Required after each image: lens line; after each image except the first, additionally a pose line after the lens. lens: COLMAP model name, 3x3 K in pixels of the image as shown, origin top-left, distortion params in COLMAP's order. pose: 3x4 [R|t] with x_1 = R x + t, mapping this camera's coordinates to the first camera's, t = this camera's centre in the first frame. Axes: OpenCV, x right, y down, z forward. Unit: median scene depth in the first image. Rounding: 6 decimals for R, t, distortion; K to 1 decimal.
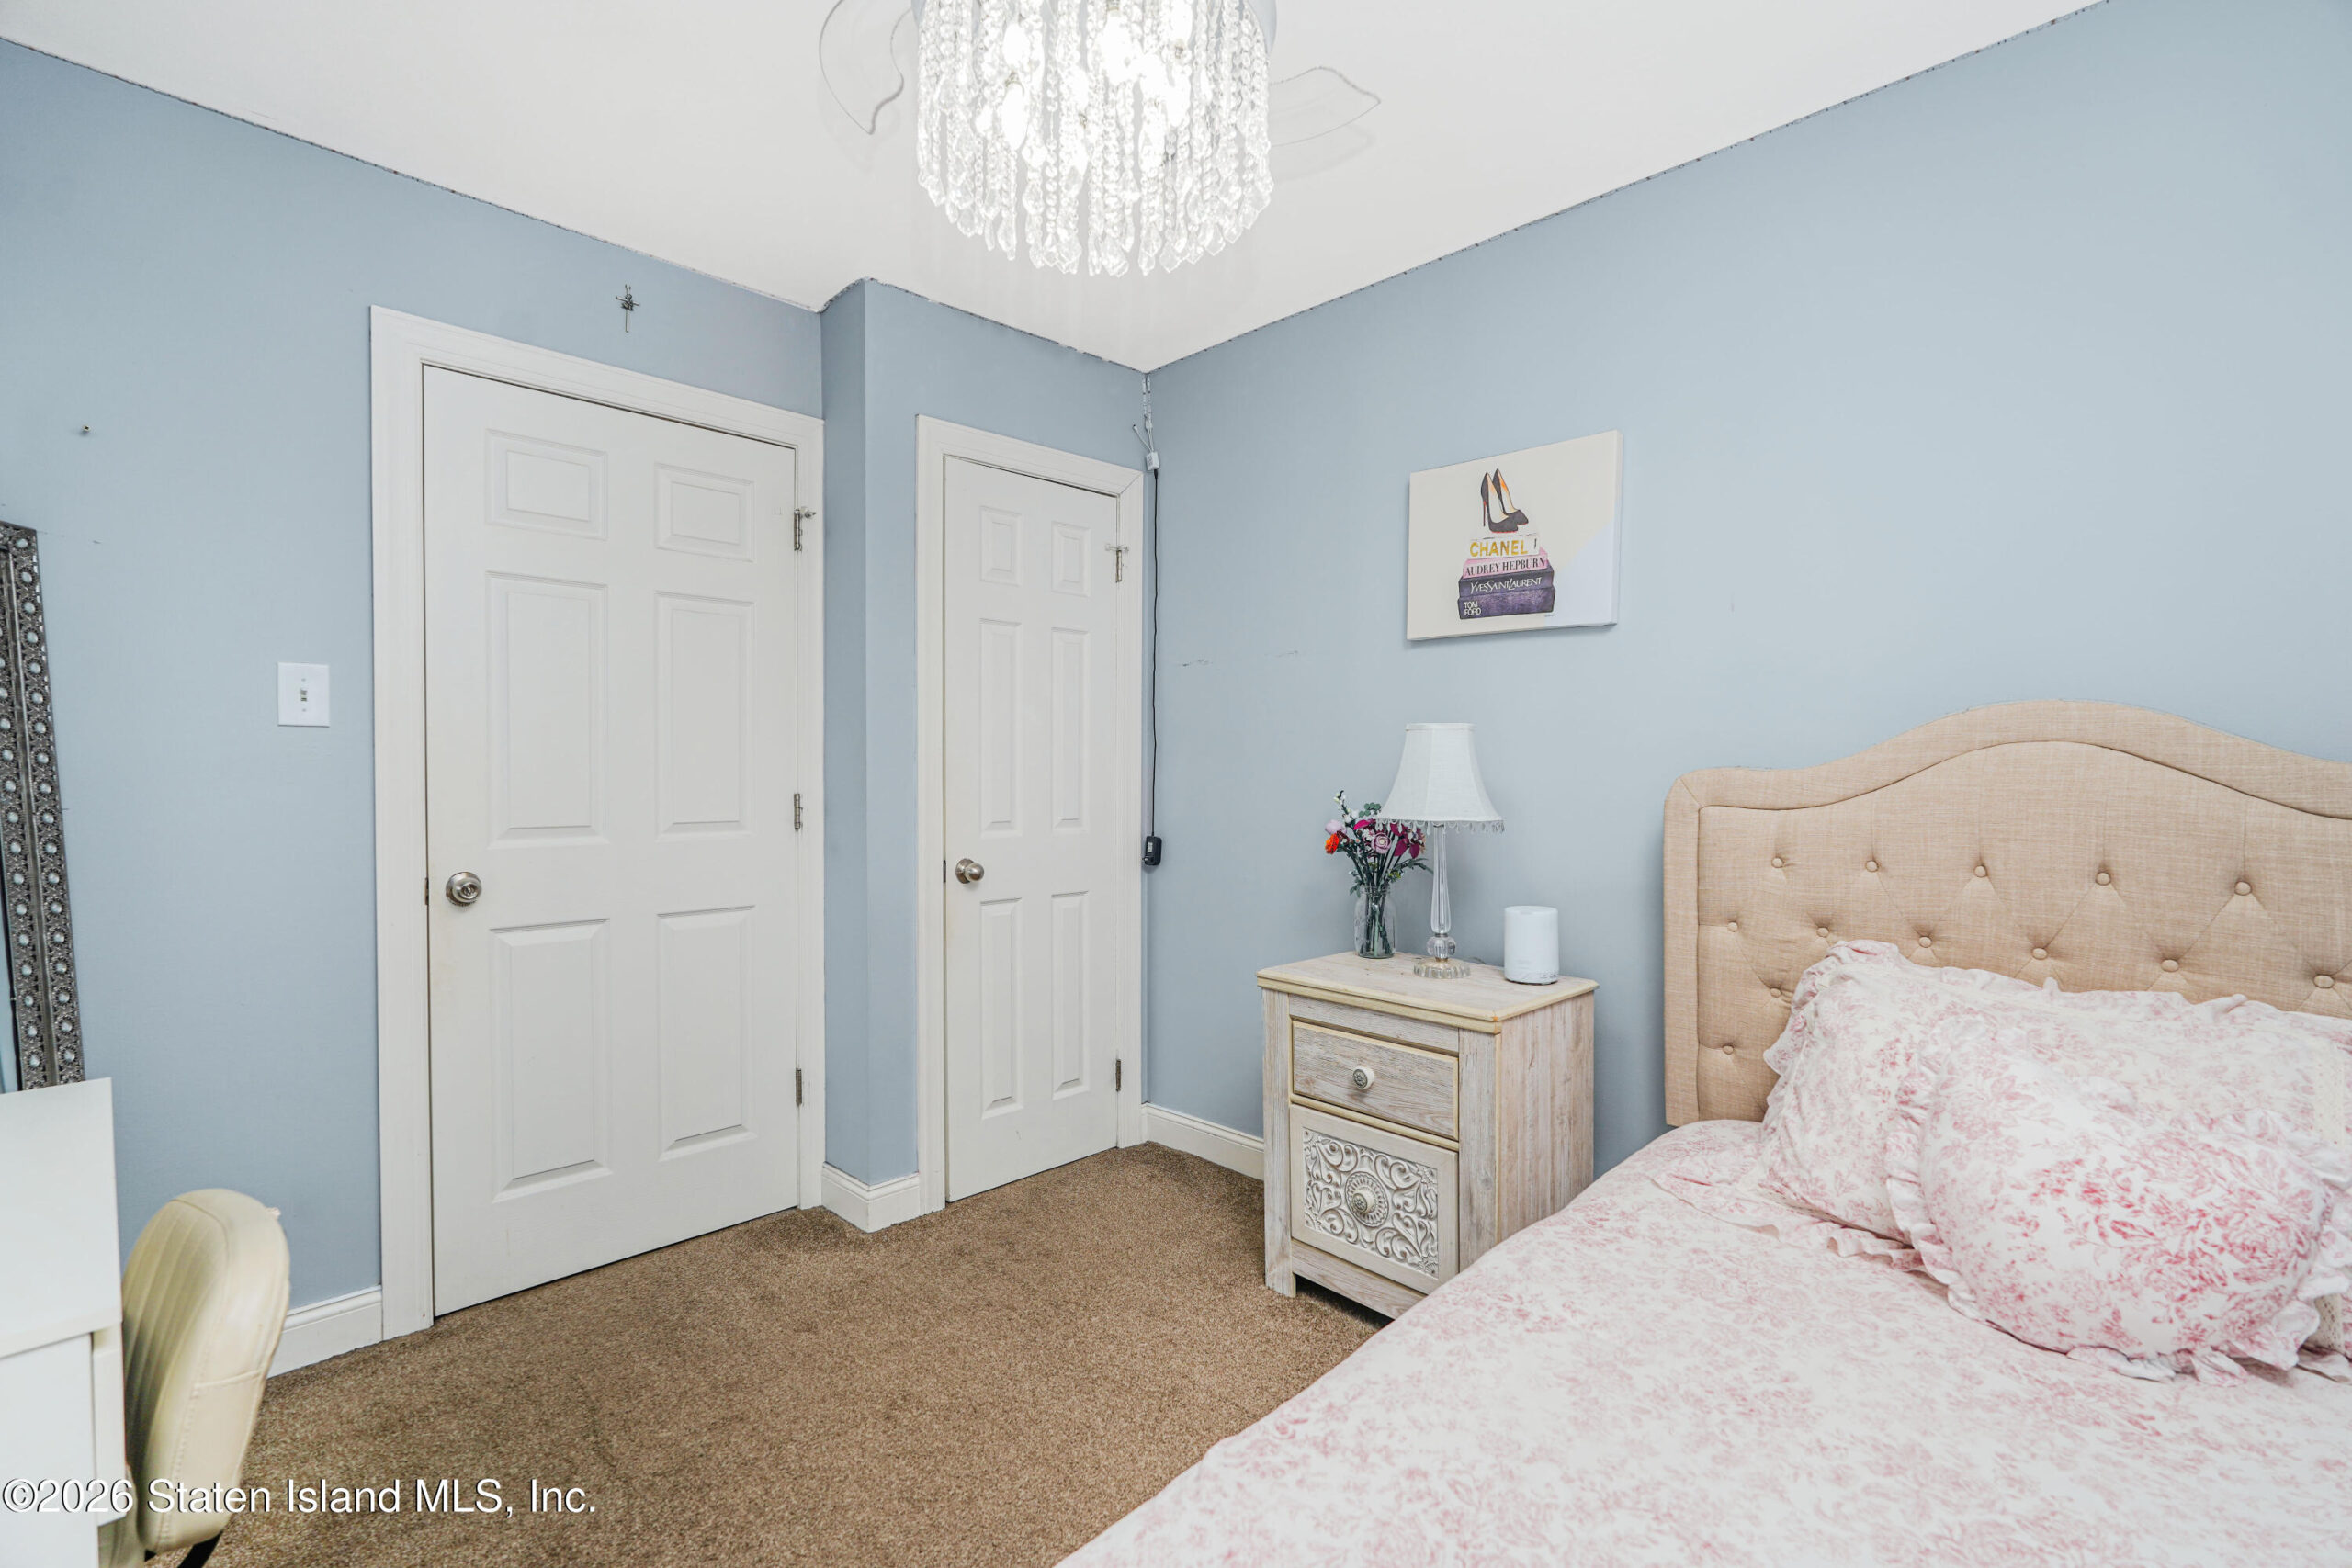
lens RADIAL K [[1056.8, 0, 1180.8], [0, 1056.8, 770.0], [0, 0, 1]] dist [-0.001303, -0.003751]
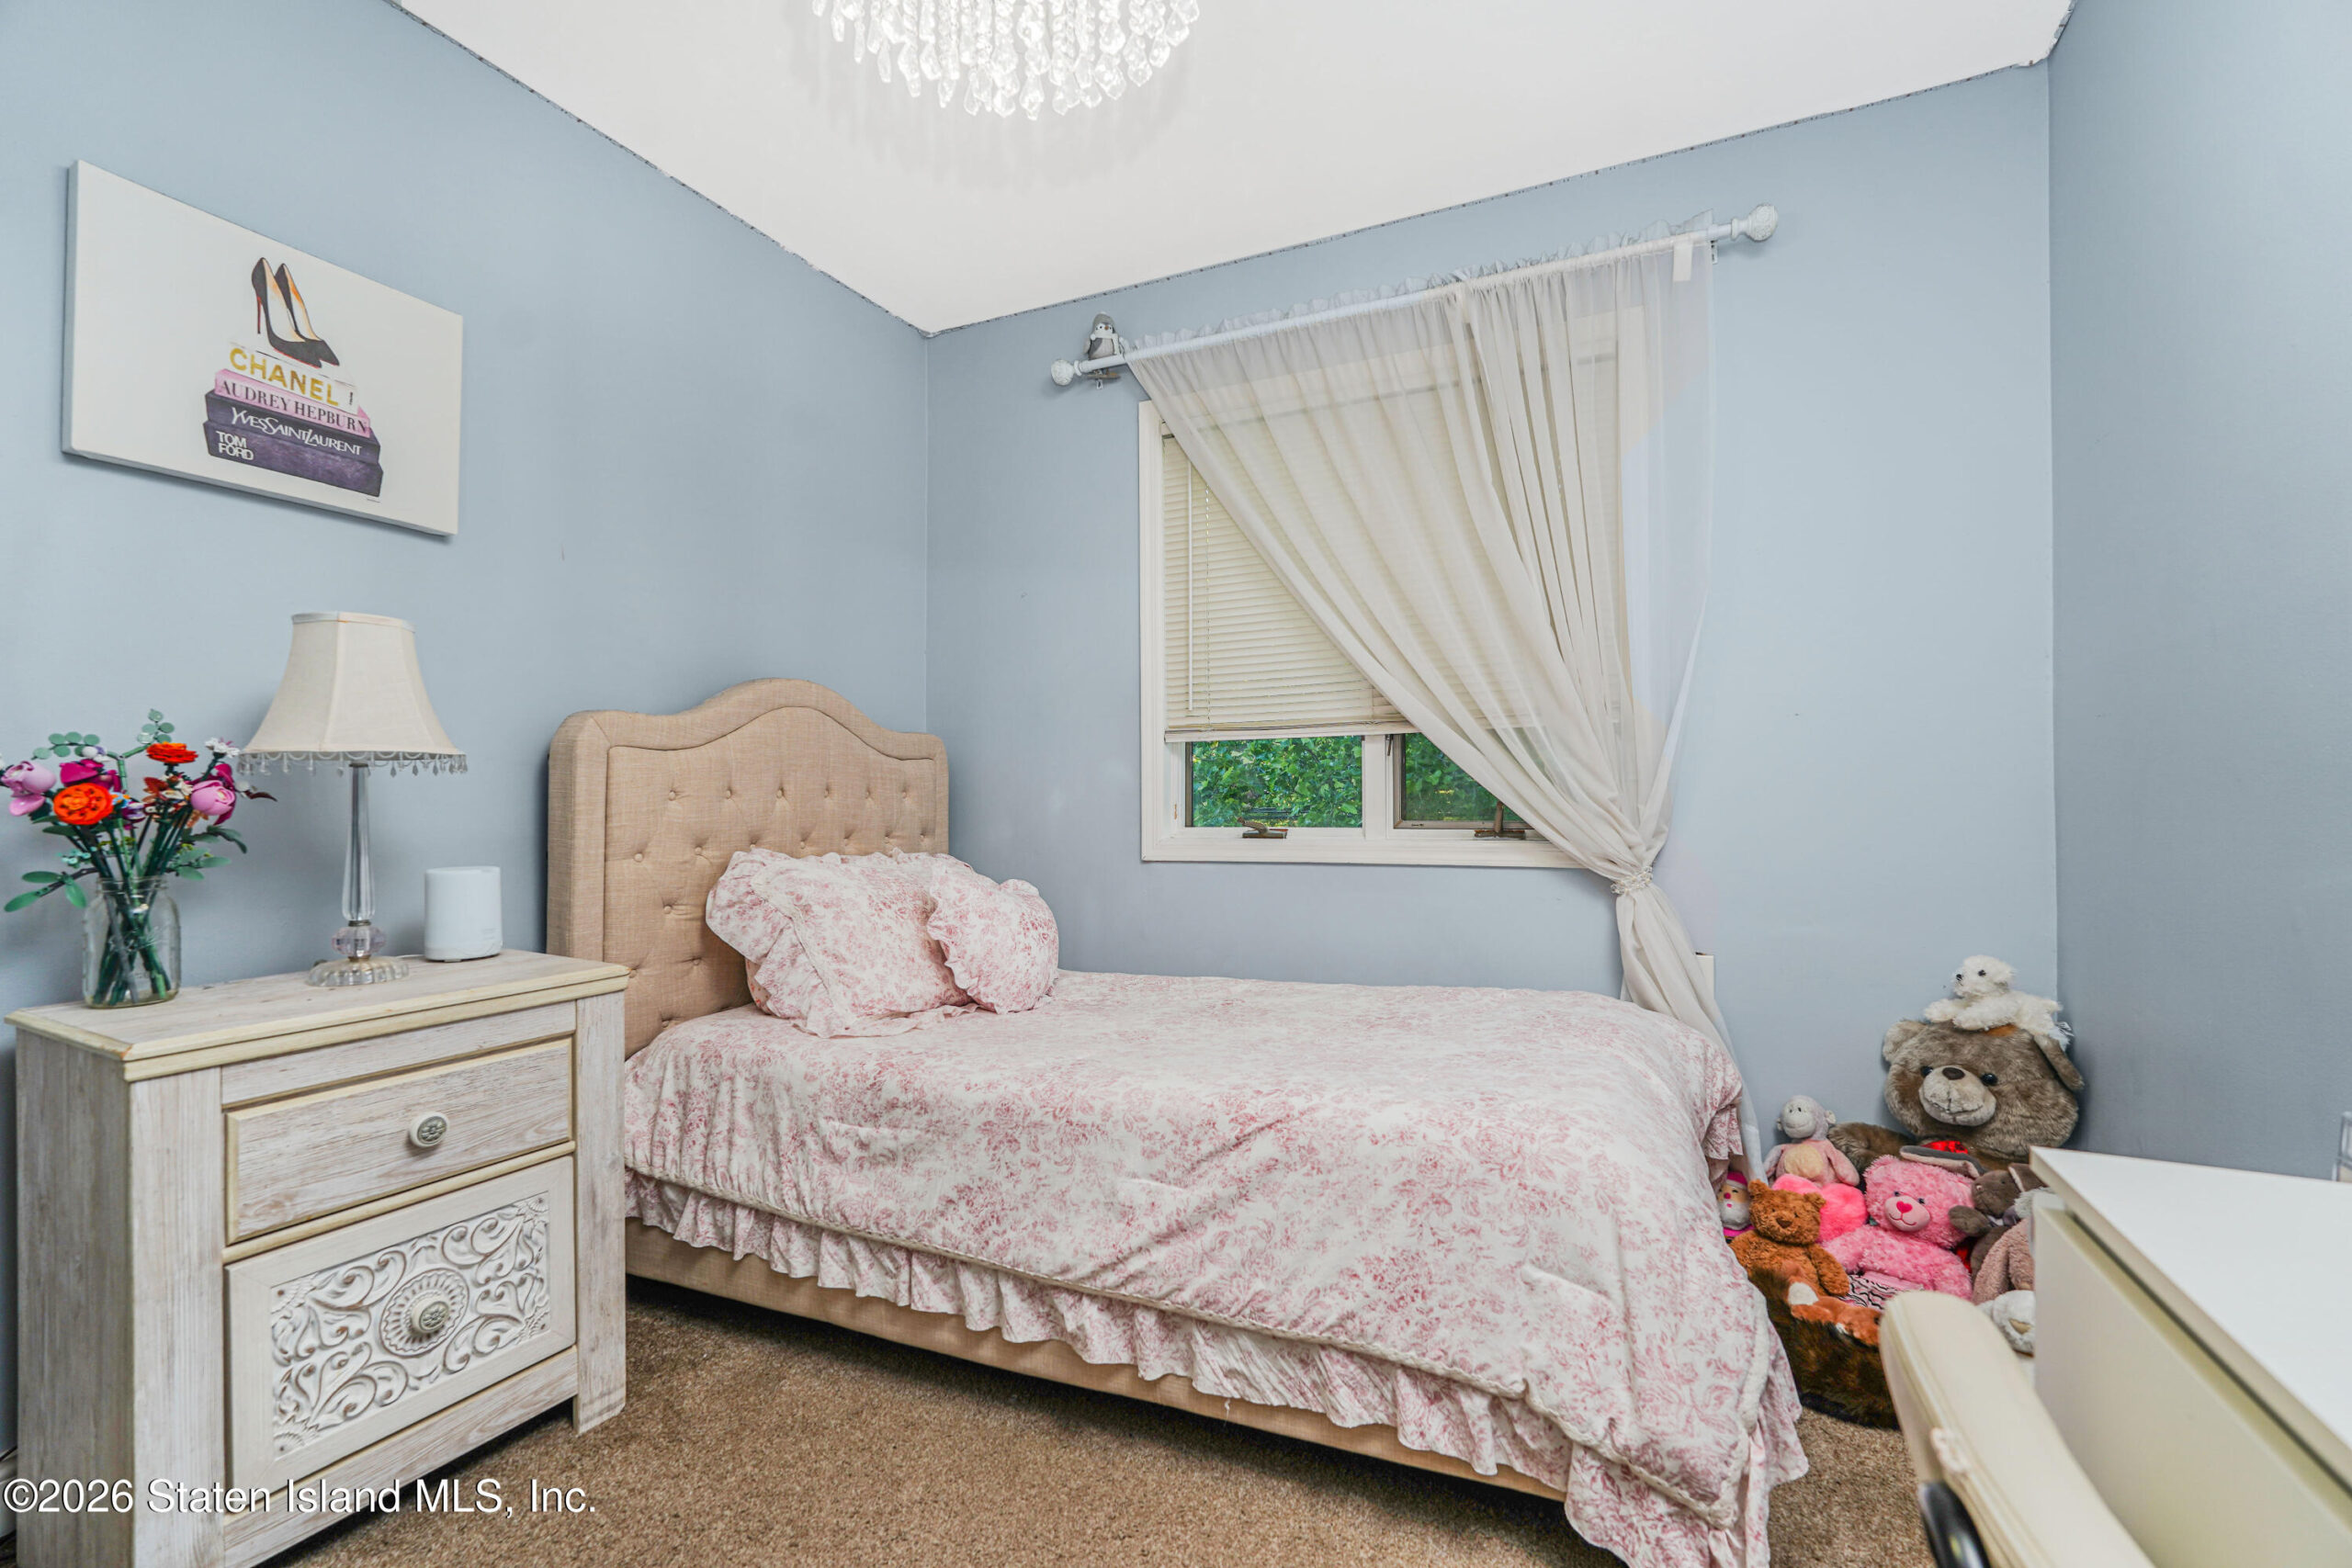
lens RADIAL K [[1056.8, 0, 1176.0], [0, 1056.8, 790.1], [0, 0, 1]] dist [-0.001303, -0.003751]
pose [[-0.350785, 0.014843, 0.936338, -0.573646], [0.018074, 0.999795, -0.009077, 0.083046], [-0.936282, 0.013739, -0.350982, 0.722451]]
